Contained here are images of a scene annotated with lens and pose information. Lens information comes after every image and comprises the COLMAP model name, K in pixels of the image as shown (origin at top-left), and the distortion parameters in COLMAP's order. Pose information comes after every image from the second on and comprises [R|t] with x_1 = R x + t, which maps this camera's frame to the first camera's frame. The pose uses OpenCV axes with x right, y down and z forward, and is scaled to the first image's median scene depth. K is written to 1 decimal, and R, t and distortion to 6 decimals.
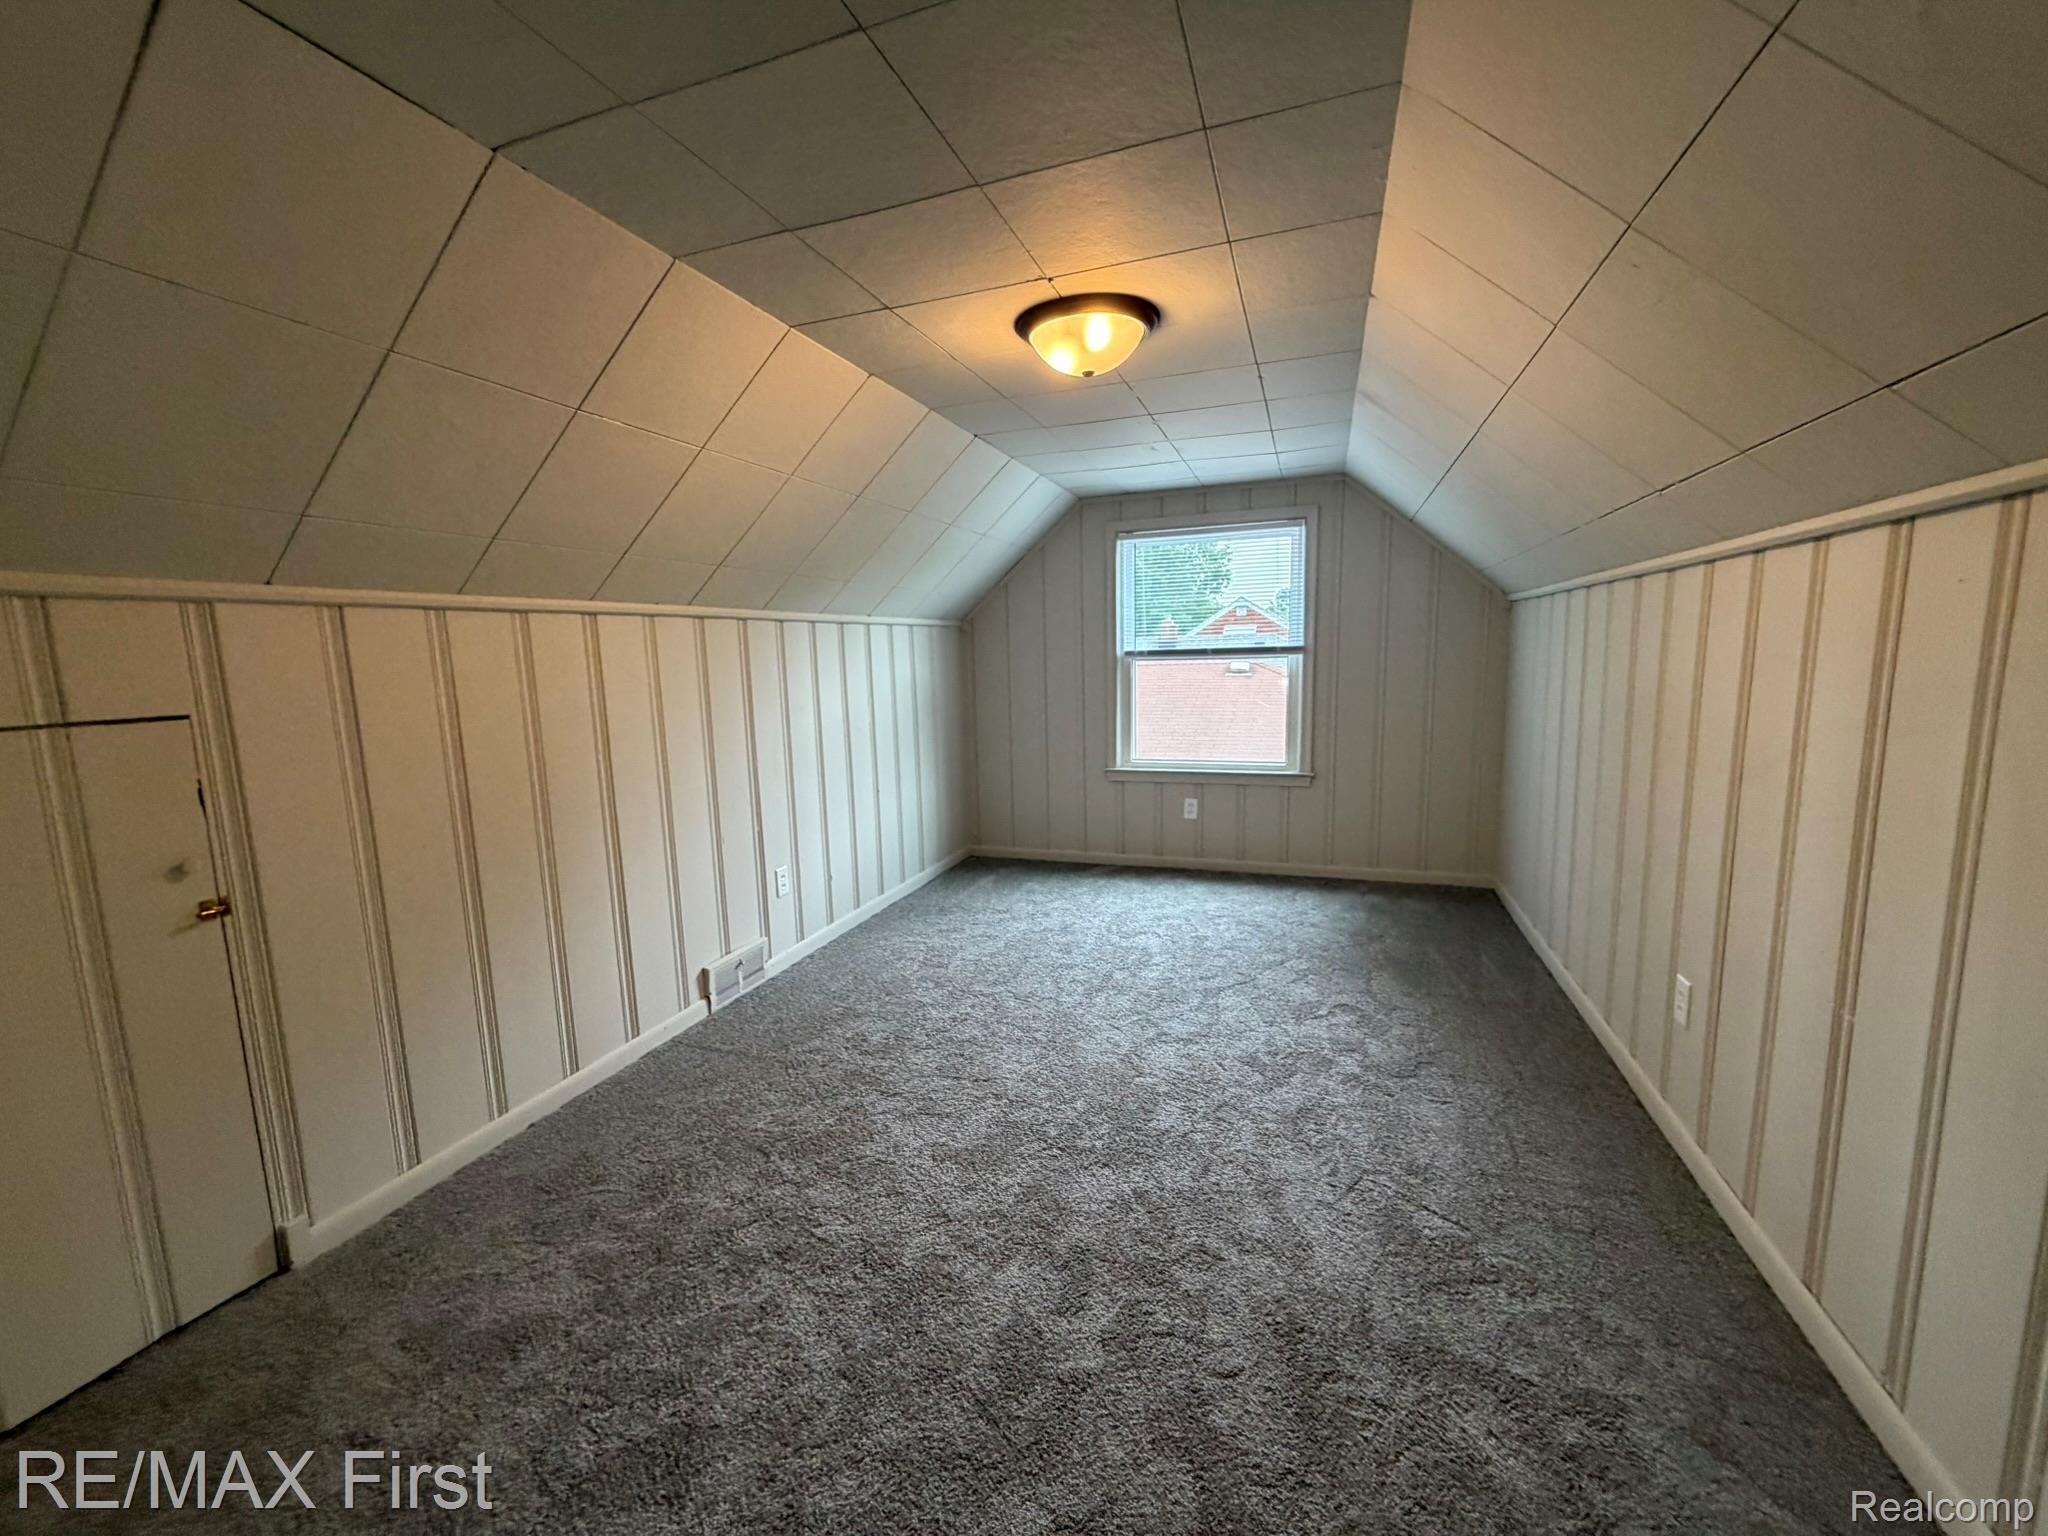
lens RADIAL K [[813.0, 0, 1024.0], [0, 813.0, 768.0], [0, 0, 1]] dist [-0.001880, 0.000489]
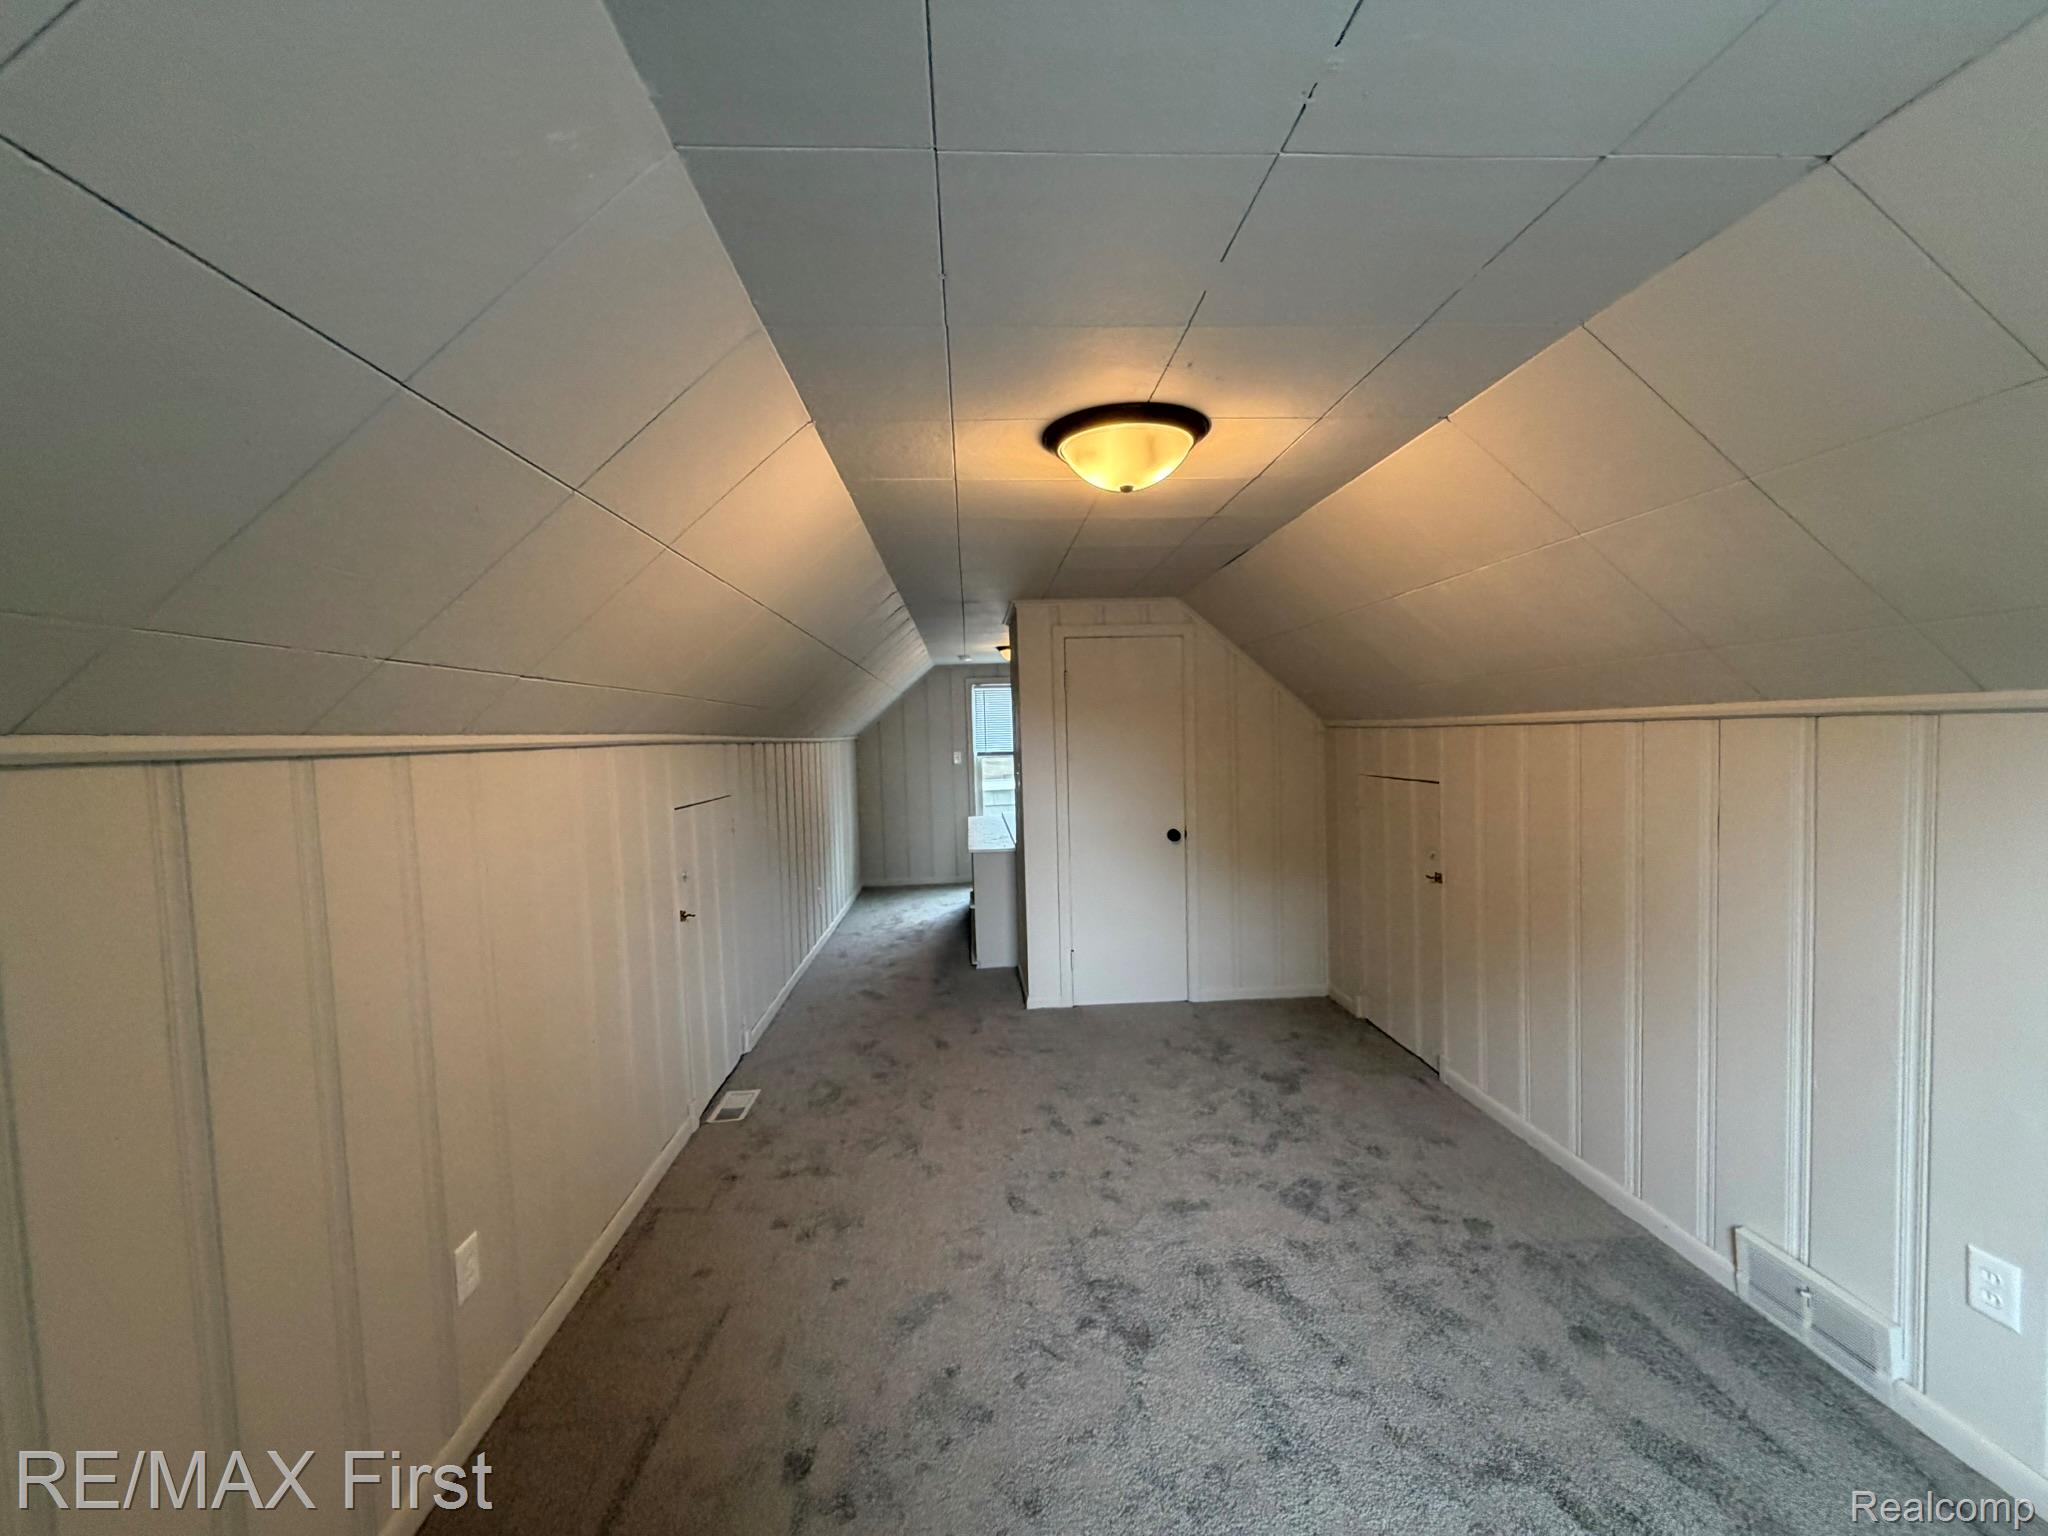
lens RADIAL K [[813.0, 0, 1024.0], [0, 813.0, 768.0], [0, 0, 1]] dist [-0.001880, 0.000489]
pose [[-0.916440, 0.029363, -0.399094, 0.451348], [-0.046710, 0.982638, 0.179558, -0.243319], [0.397437, 0.183195, -0.899157, 1.376732]]
